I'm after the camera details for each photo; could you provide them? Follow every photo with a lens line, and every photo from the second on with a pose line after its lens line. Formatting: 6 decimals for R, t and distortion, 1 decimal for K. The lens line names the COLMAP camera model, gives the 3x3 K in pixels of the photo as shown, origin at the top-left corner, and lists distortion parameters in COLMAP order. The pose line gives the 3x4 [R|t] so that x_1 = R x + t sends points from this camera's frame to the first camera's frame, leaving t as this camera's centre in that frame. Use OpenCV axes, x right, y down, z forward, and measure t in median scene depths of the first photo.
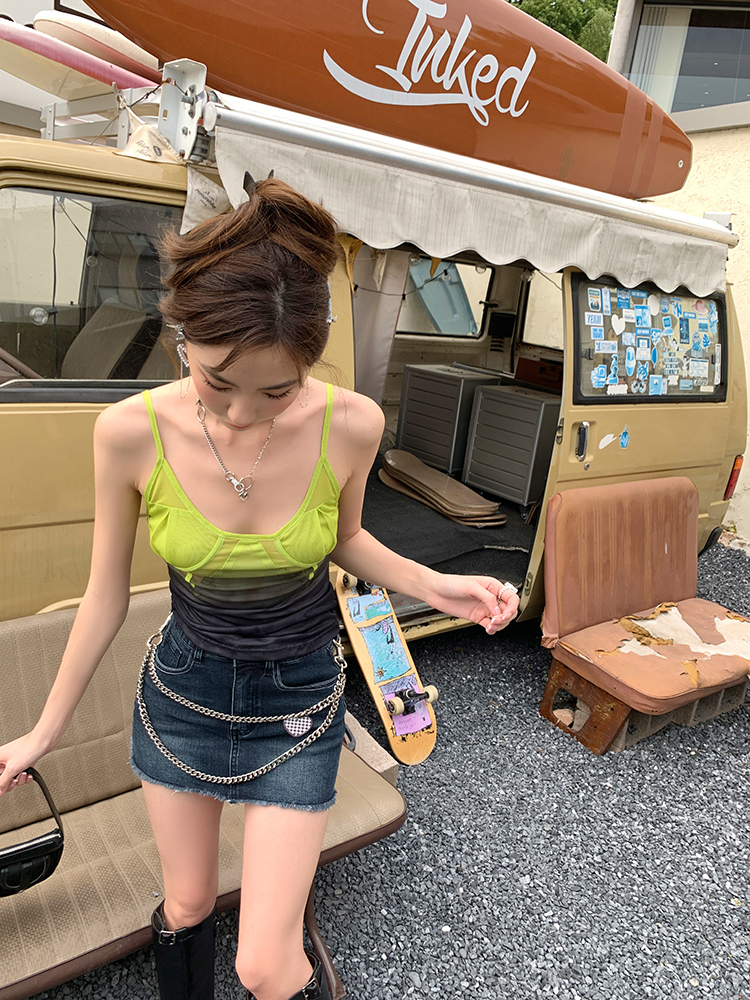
lens RADIAL K [[788.2, 0, 375.0], [0, 788.2, 500.0], [0, 0, 1]] dist [0.005117, -0.009976]
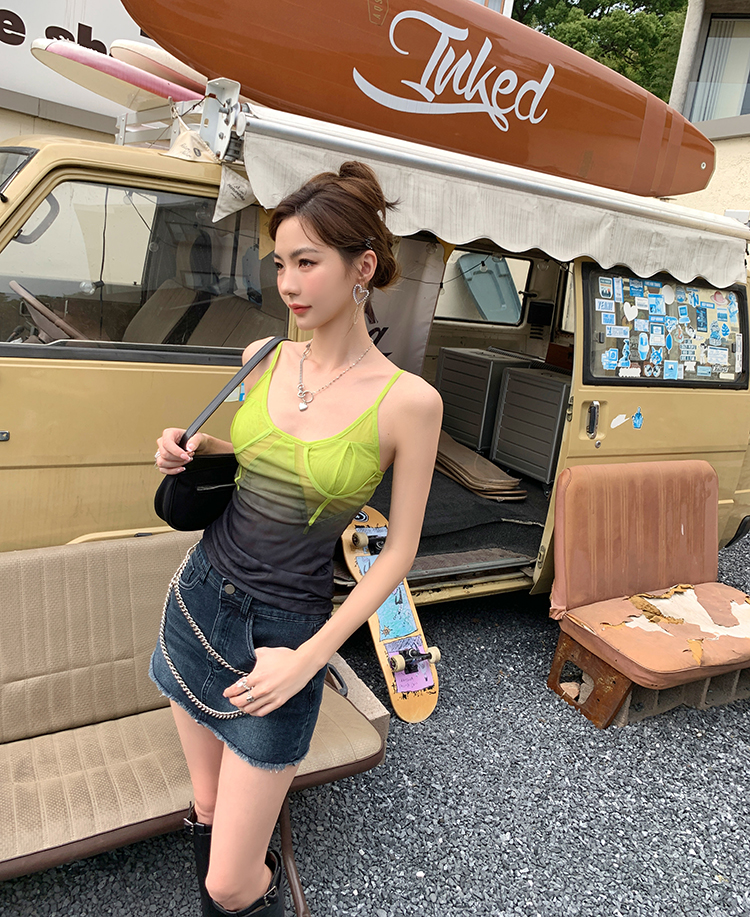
lens RADIAL K [[790.7, 0, 375.6], [0, 790.7, 408.7], [0, 0, 1]] dist [-0.005131, 0.003523]
pose [[0.994814, 0.032865, -0.096258, 0.078393], [-0.042798, 0.993758, -0.103025, 0.032136], [0.092271, 0.106610, 0.990010, -0.068226]]
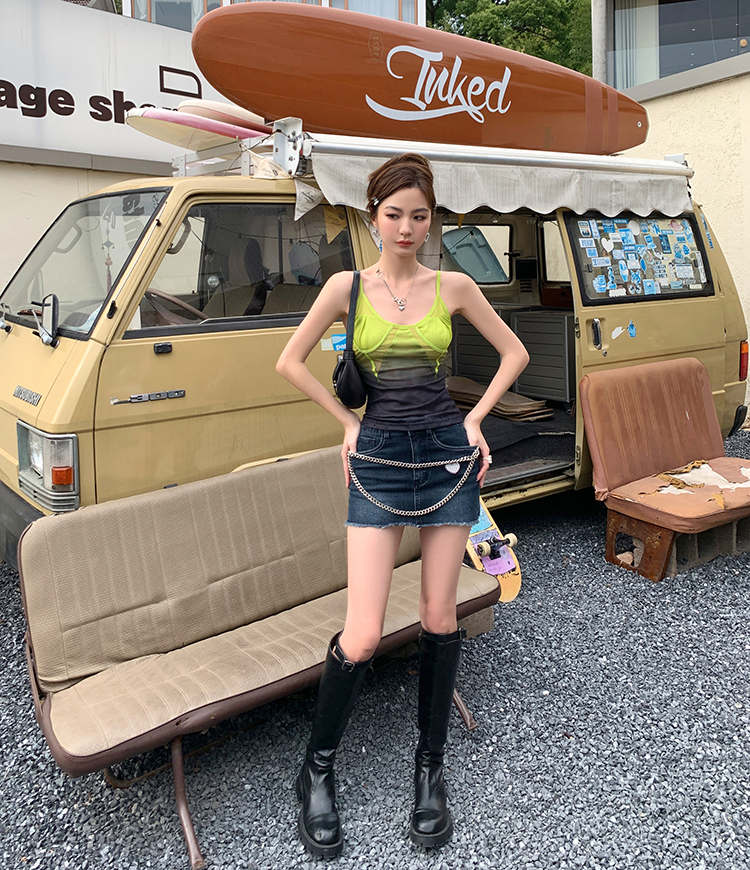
lens RADIAL K [[840.2, 0, 374.3], [0, 840.2, 302.9], [0, 0, 1]] dist [0.084617, -0.247296]
pose [[0.988644, -0.144030, -0.042886, -0.030594], [0.129757, 0.962091, -0.239882, 0.164555], [0.075810, 0.231593, 0.969854, -0.386656]]
